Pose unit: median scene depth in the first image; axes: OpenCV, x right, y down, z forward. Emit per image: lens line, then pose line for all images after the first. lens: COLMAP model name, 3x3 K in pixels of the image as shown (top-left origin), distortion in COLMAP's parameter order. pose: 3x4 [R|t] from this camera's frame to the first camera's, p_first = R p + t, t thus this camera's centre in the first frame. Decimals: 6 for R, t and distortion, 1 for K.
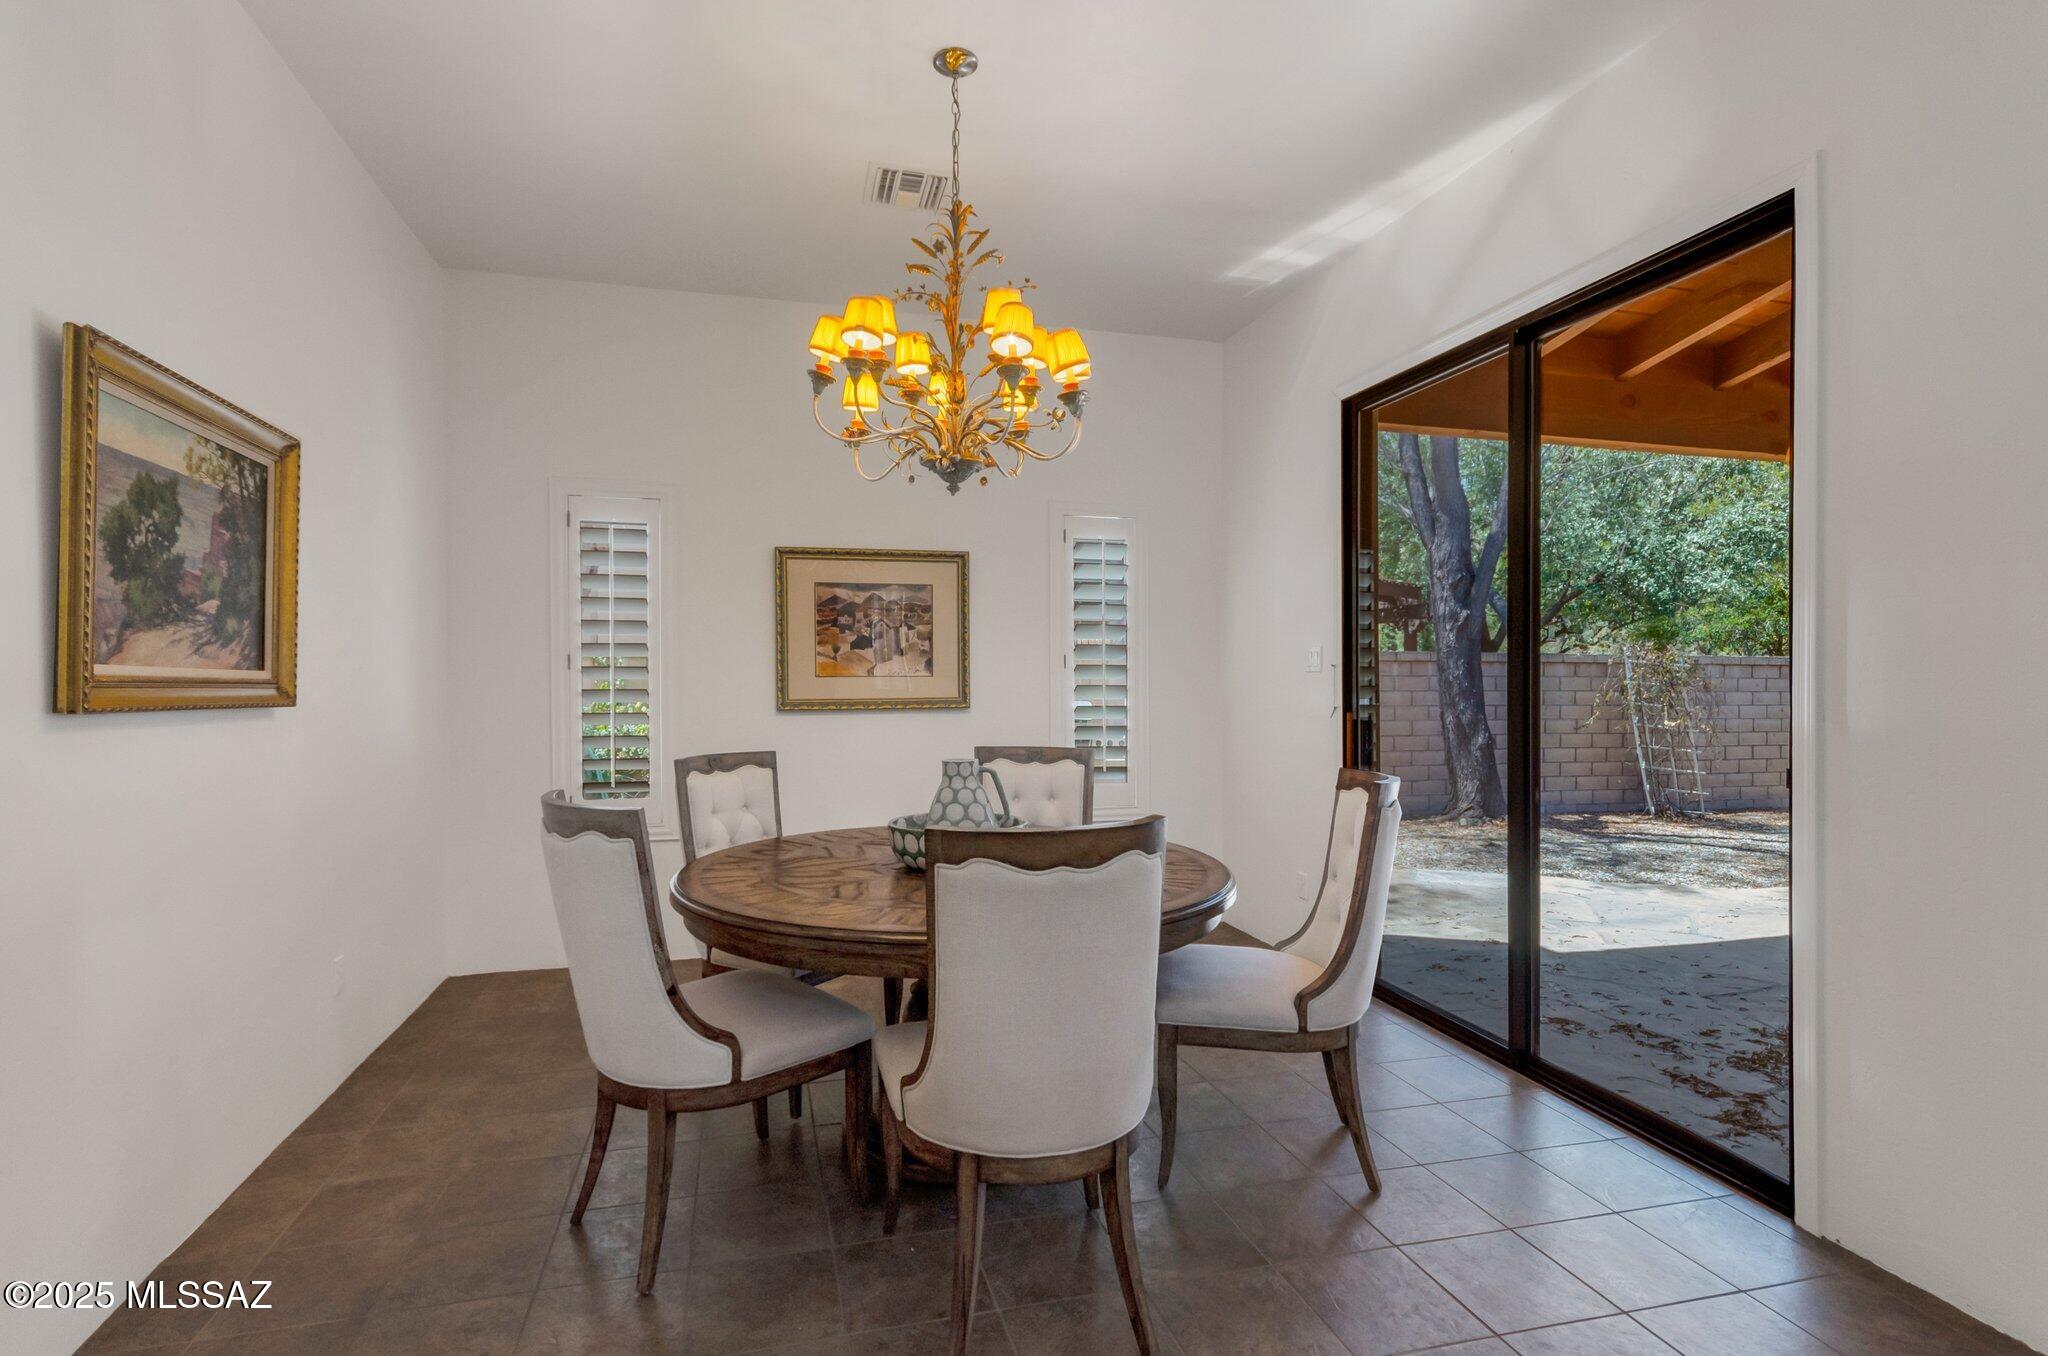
lens RADIAL K [[1019.2, 0, 1014.6], [0, 1019.2, 687.6], [0, 0, 1]] dist [0.020083, -0.000157]
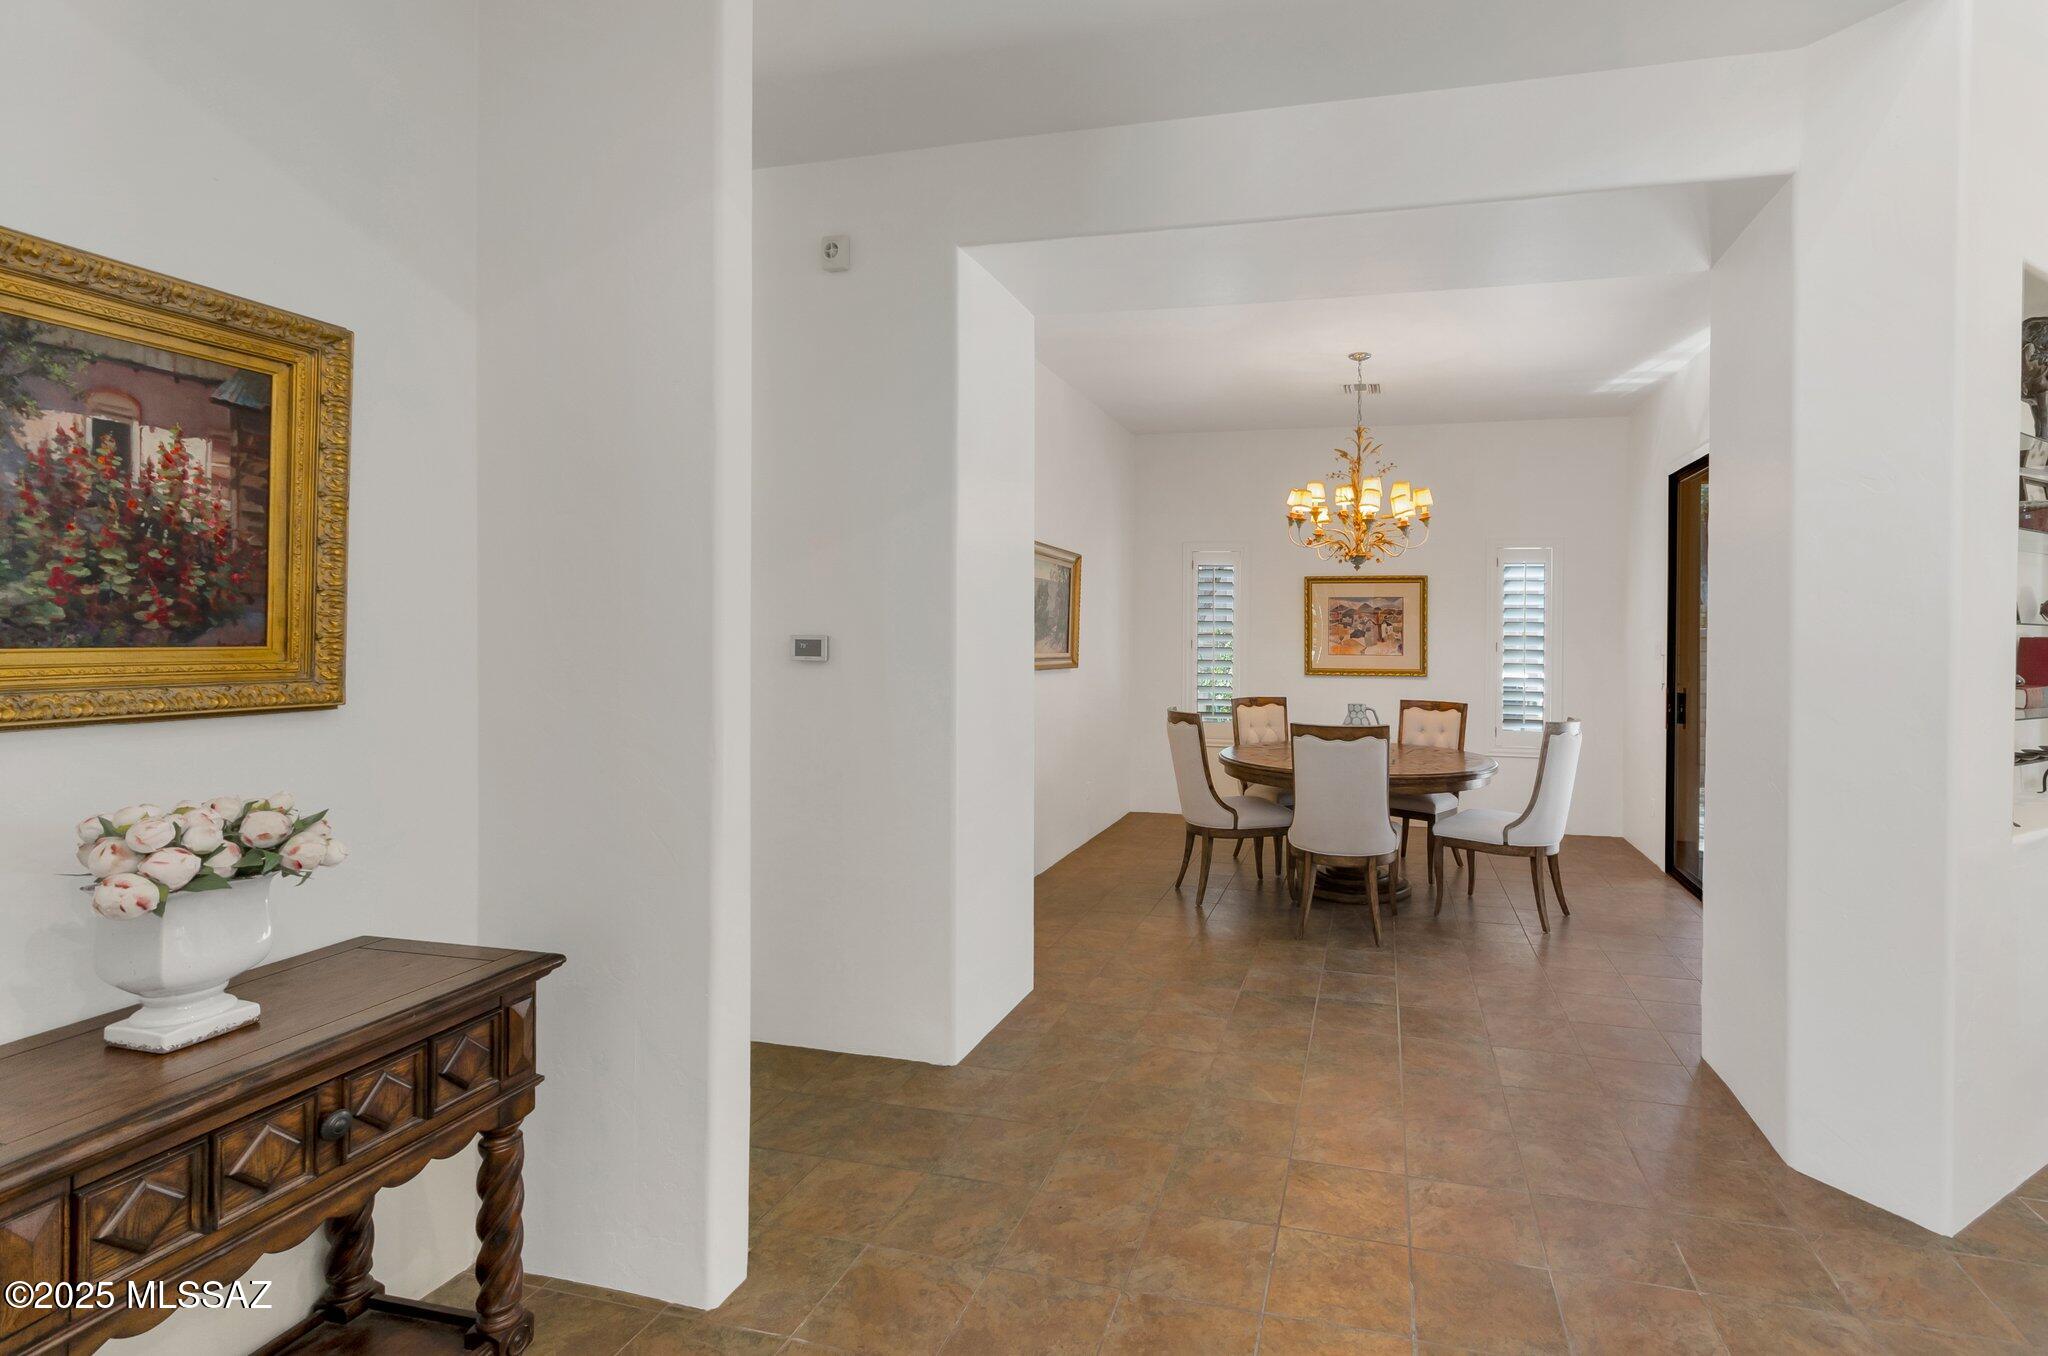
lens RADIAL K [[968.2, 0, 1122.2], [0, 968.2, 637.4], [0, 0, 1]] dist [0.000976, 0.000078]
pose [[0.870556, 0.010449, -0.491958, 0.456267], [-0.015830, 0.999852, -0.006775, -0.036314], [0.491814, 0.013686, 0.870593, -0.839271]]
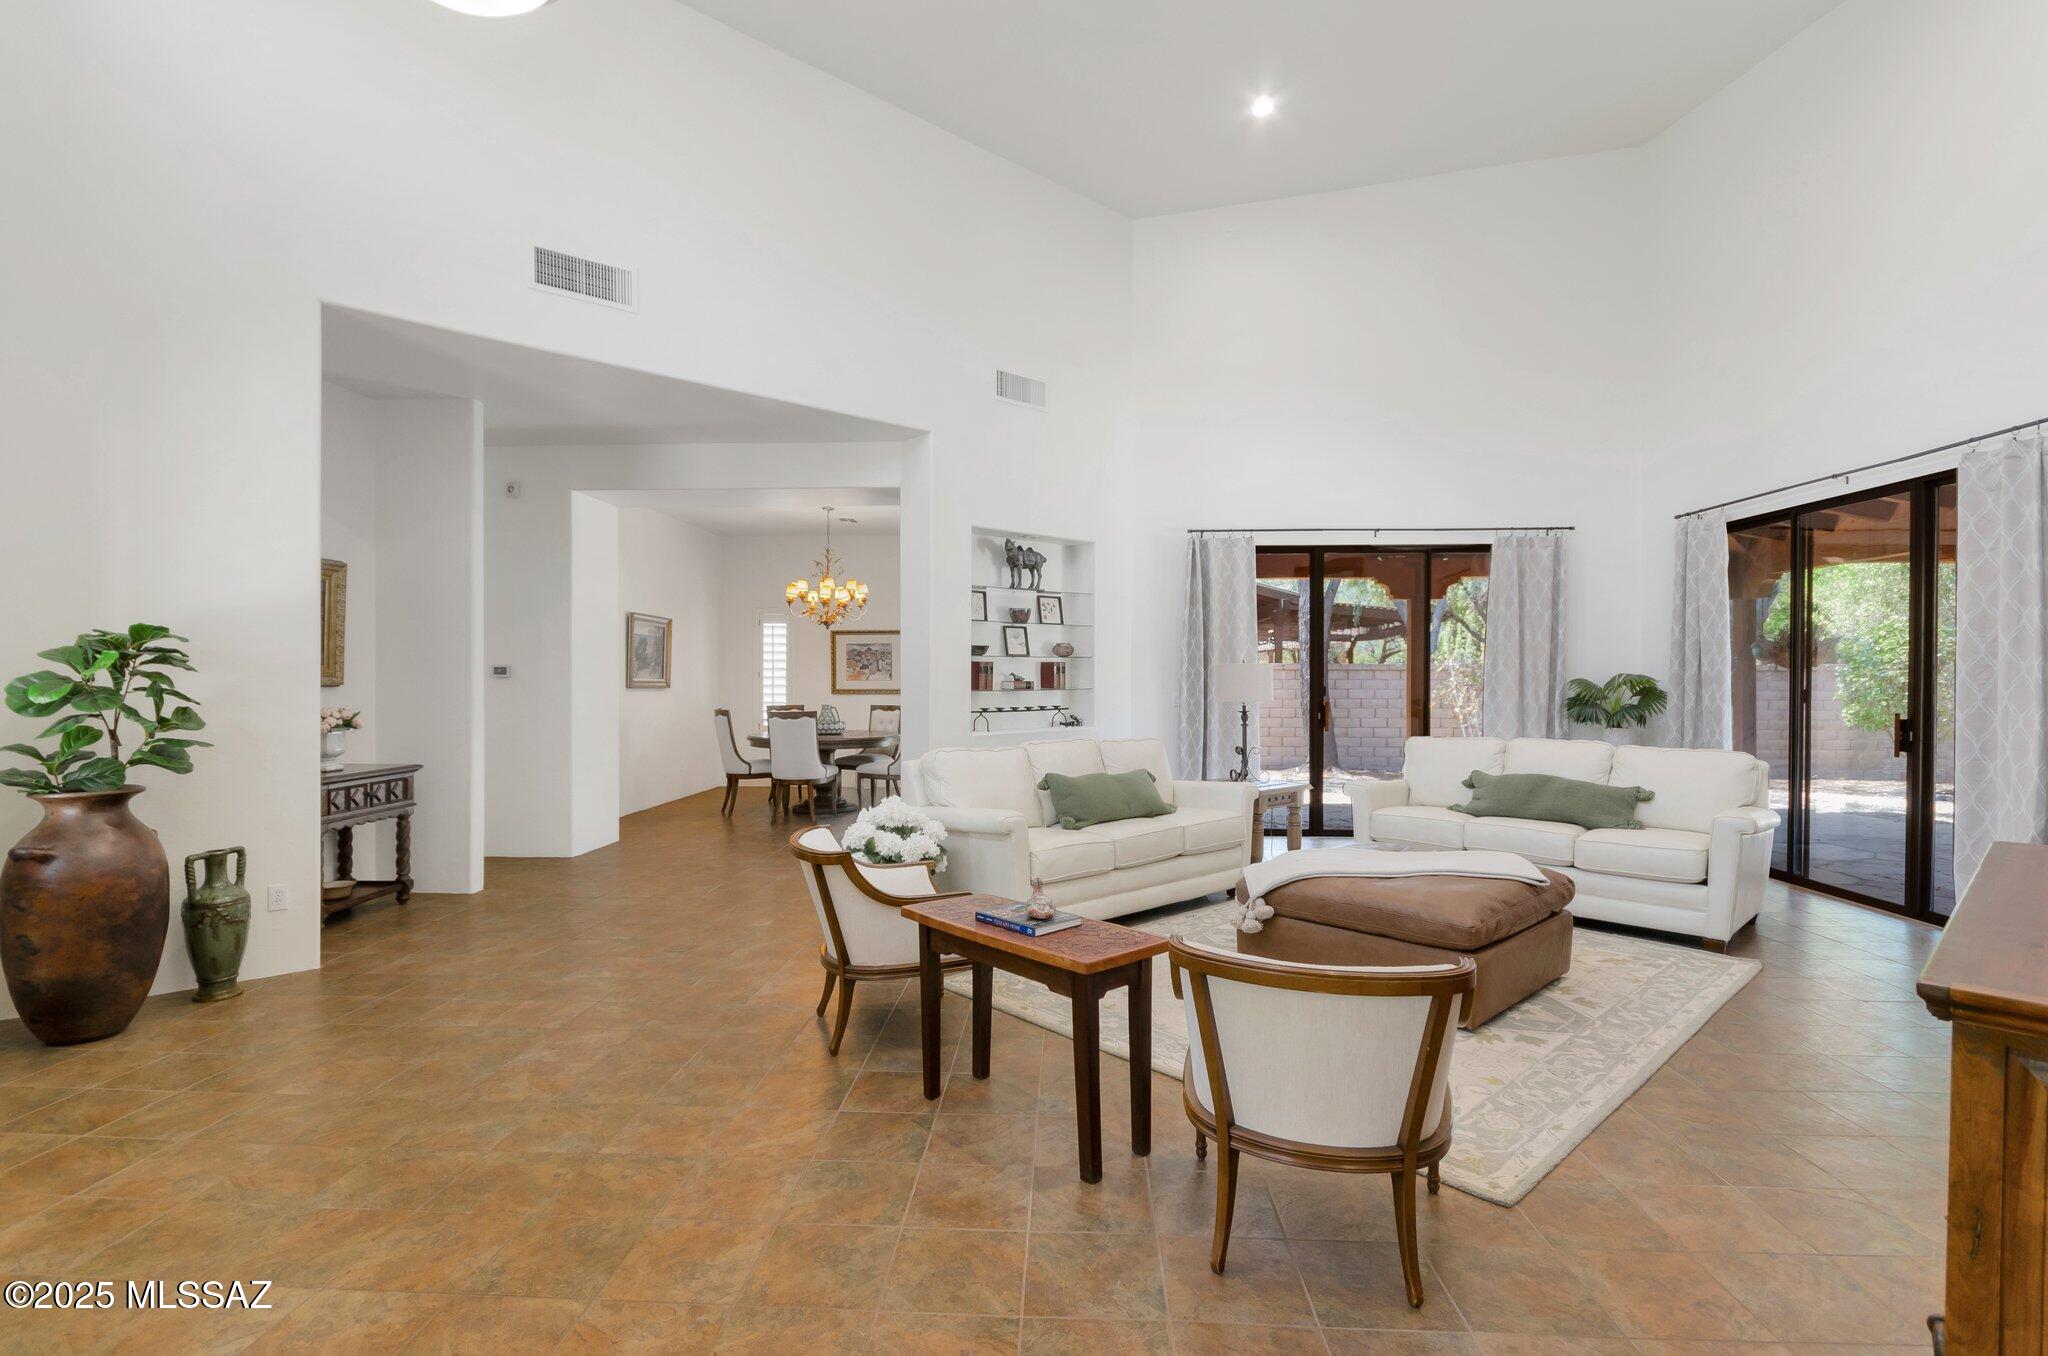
lens RADIAL K [[955.0, 0, 1011.6], [0, 955.0, 679.5], [0, 0, 1]] dist [-0.000587, -0.001060]
pose [[0.952717, 0.002739, -0.303846, 1.524118], [-0.005497, 0.999951, -0.008223, 0.007732], [0.303808, 0.009505, 0.952686, -1.919666]]
